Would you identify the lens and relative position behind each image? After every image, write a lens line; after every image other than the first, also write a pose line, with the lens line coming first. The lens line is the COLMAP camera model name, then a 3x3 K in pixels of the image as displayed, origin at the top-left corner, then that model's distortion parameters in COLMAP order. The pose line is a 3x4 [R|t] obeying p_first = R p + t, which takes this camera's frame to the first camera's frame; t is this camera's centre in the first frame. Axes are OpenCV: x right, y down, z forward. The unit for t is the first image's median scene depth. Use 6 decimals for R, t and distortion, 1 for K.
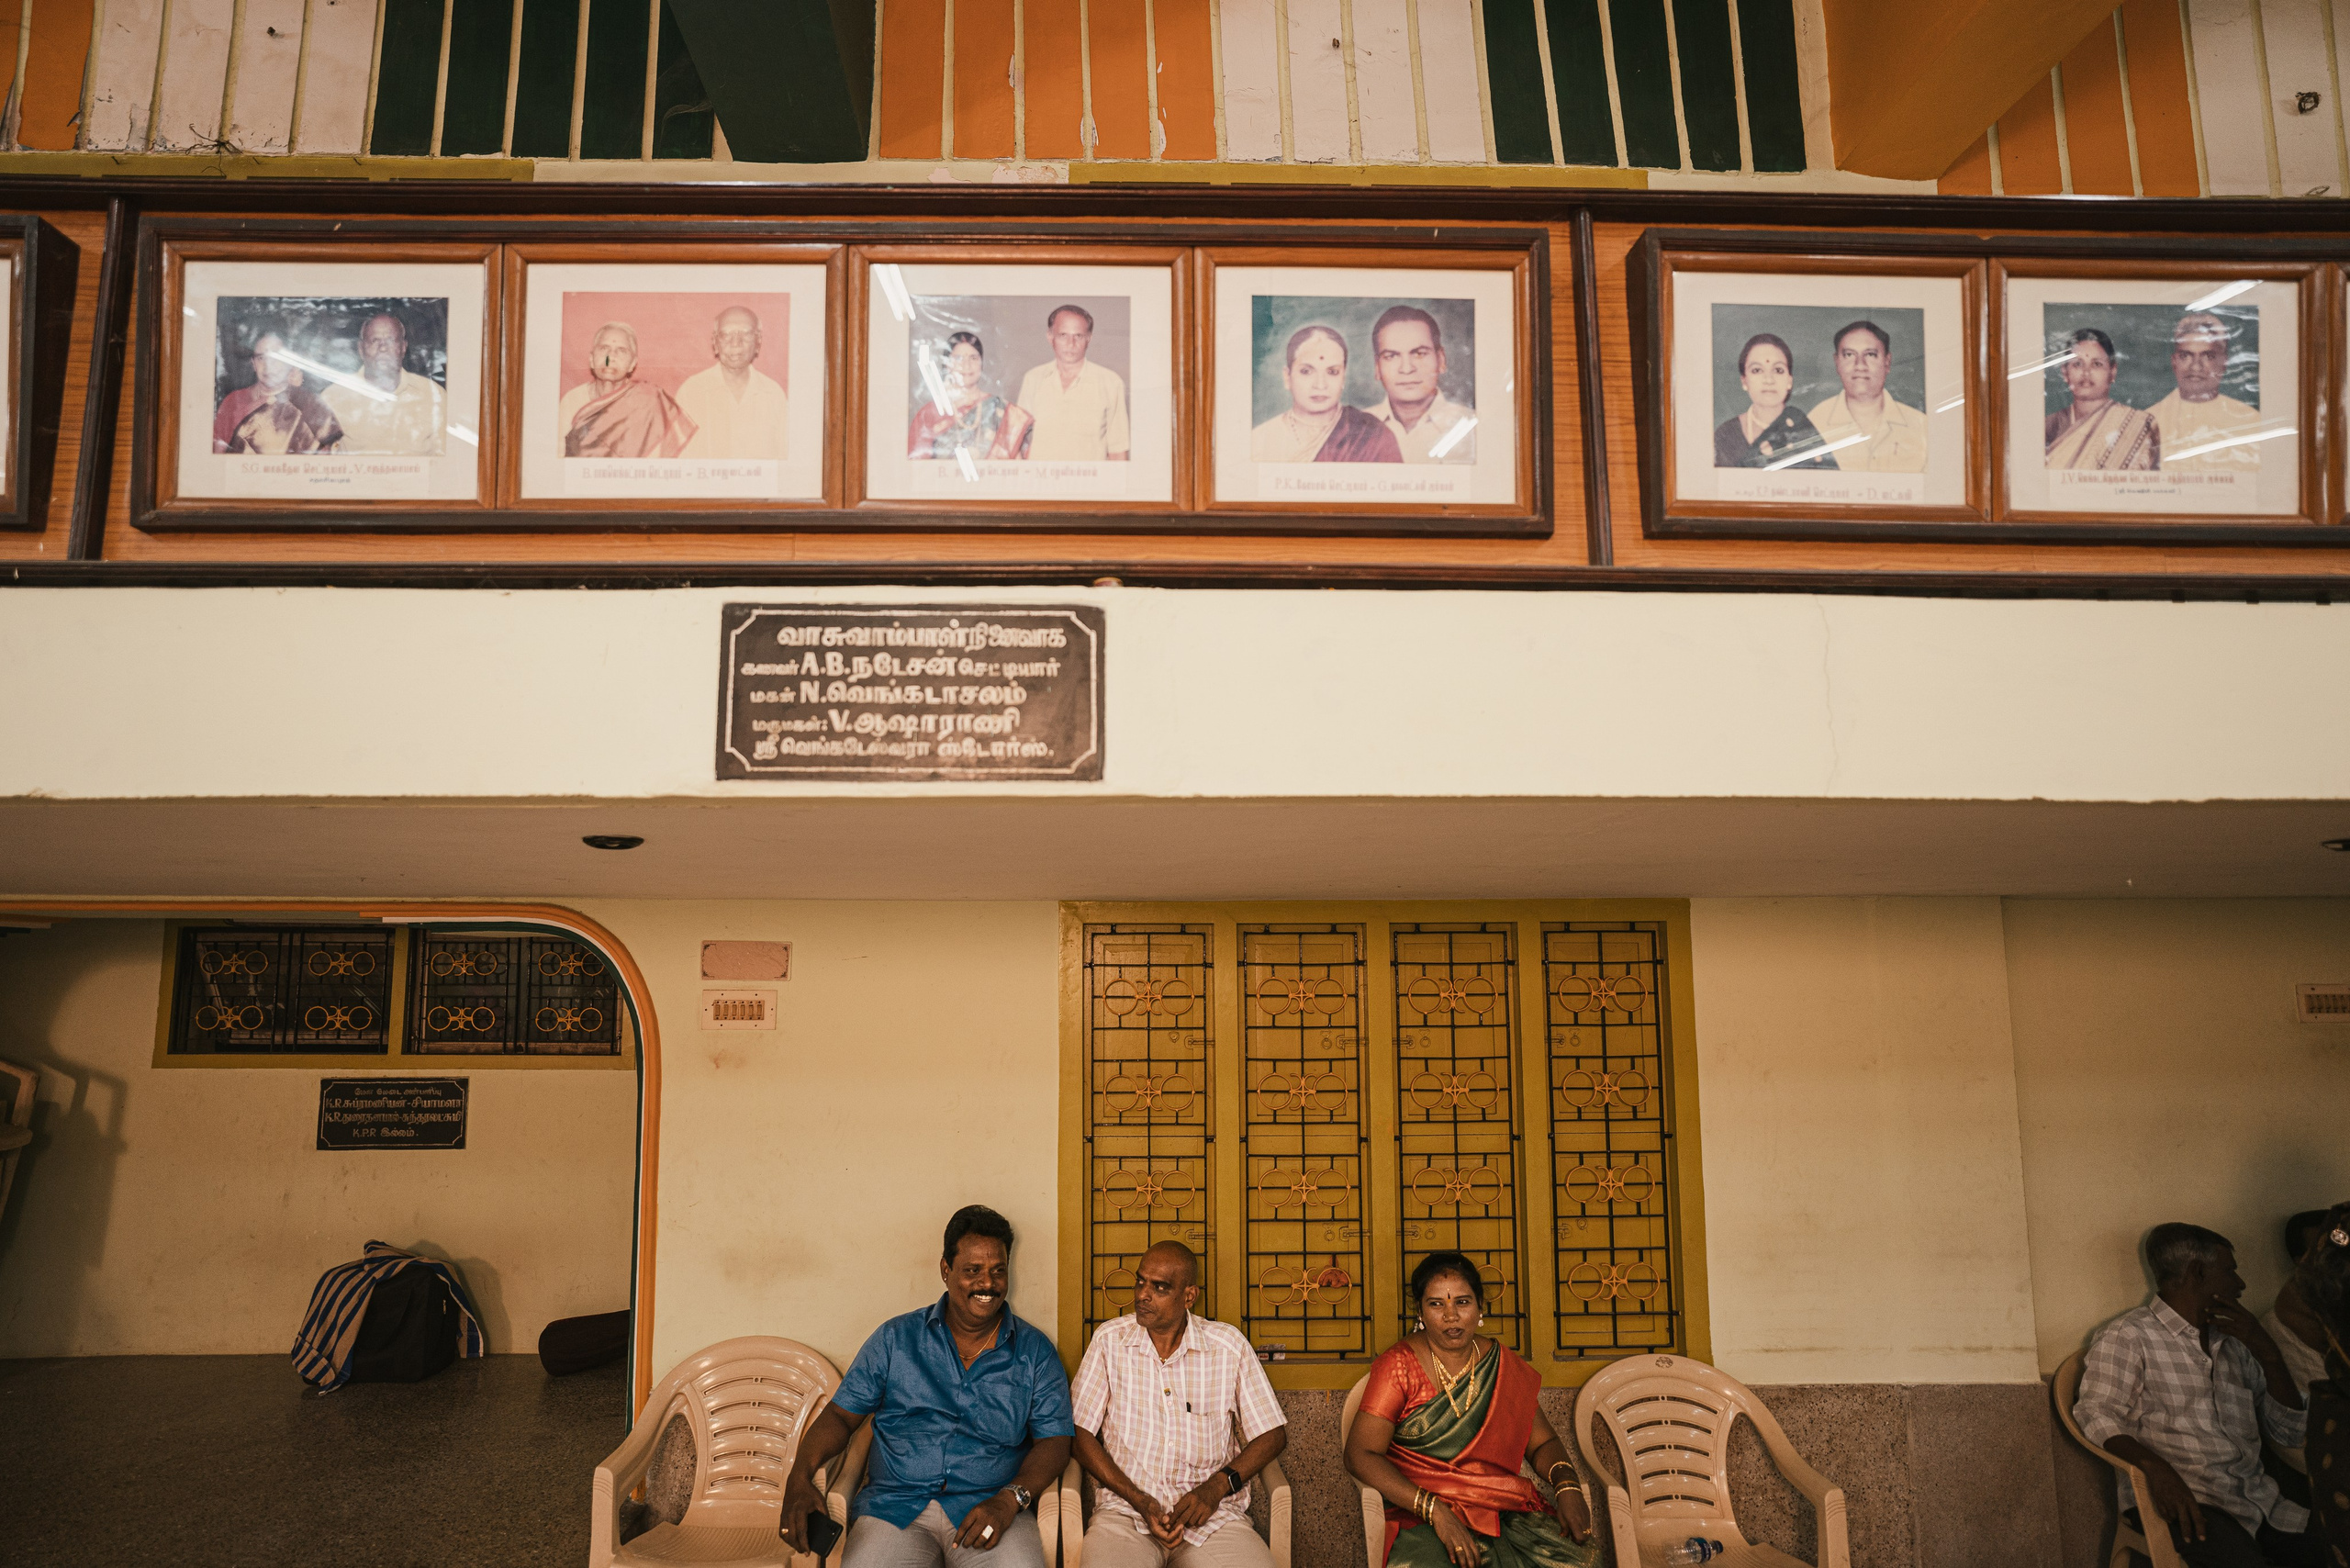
lens RADIAL K [[1409.6, 0, 1175.0], [0, 1409.6, 784.0], [0, 0, 1]] dist [-0.000192, 0.051910]
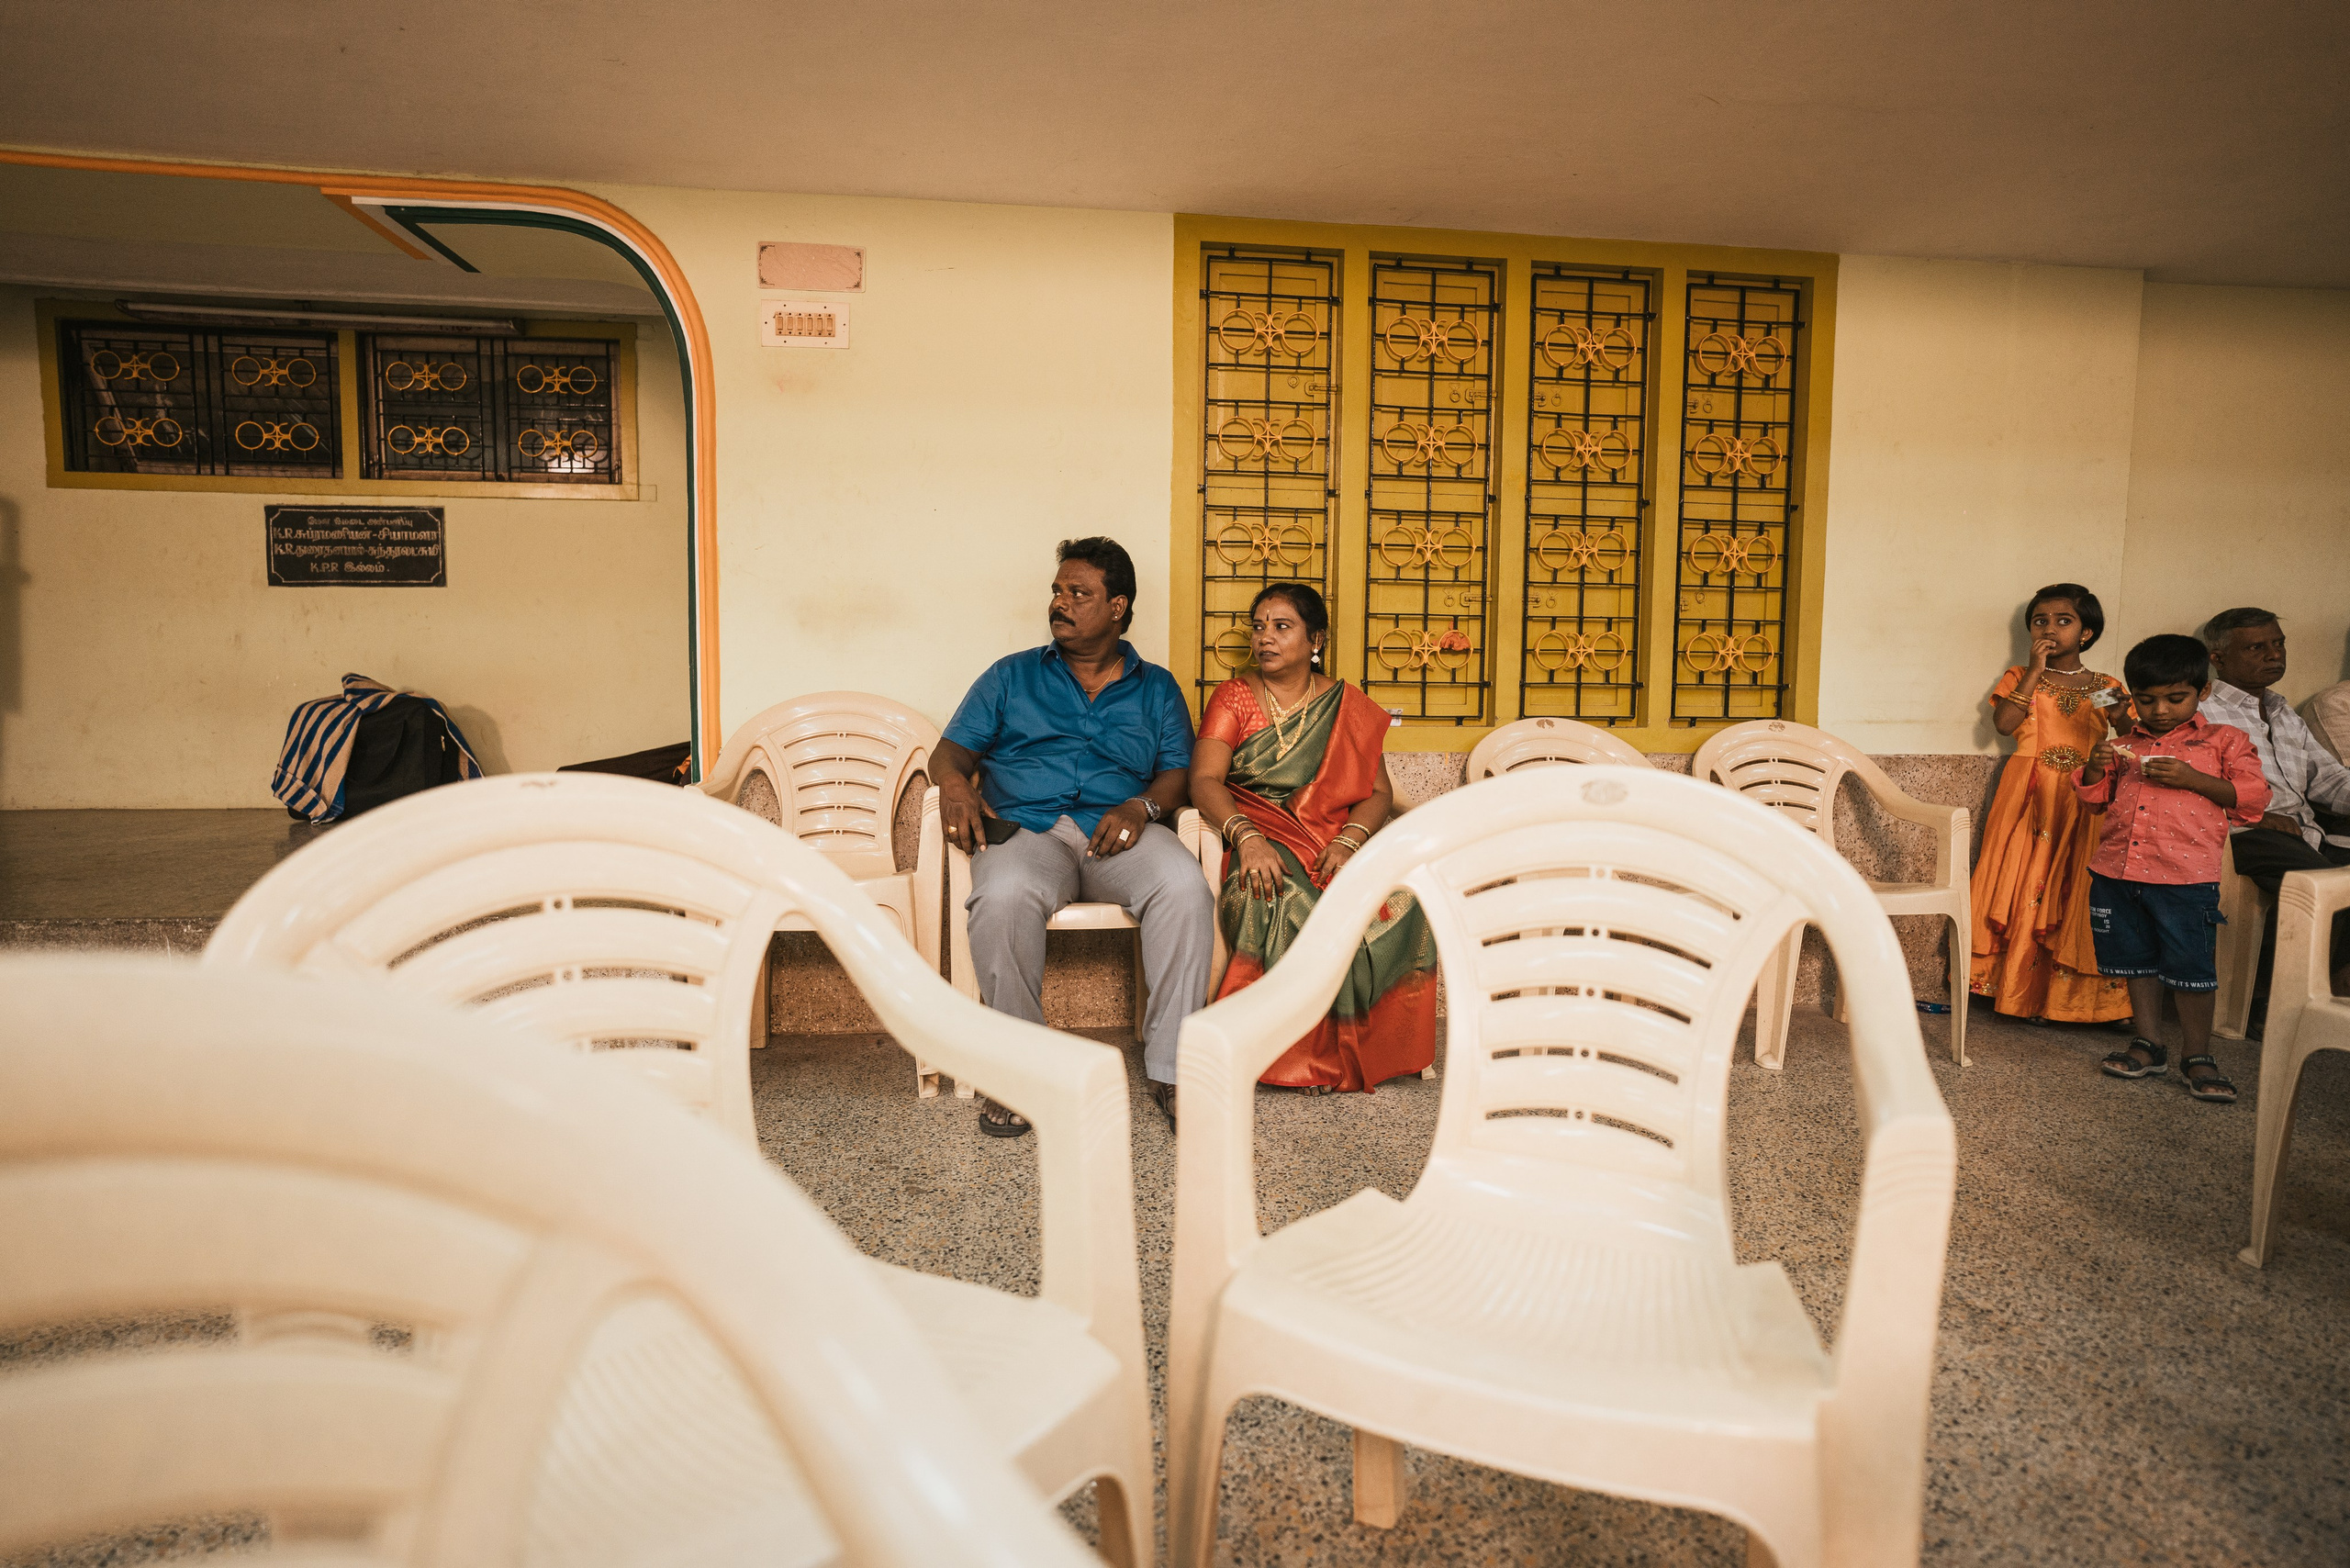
lens RADIAL K [[1325.5, 0, 1175.0], [0, 1325.5, 784.0], [0, 0, 1]] dist [-0.003694, 0.049188]
pose [[0.993988, 0.004837, 0.109386, -0.136739], [-0.023238, 0.985584, 0.167584, 0.237675], [-0.106999, -0.169118, 0.979771, 0.101940]]
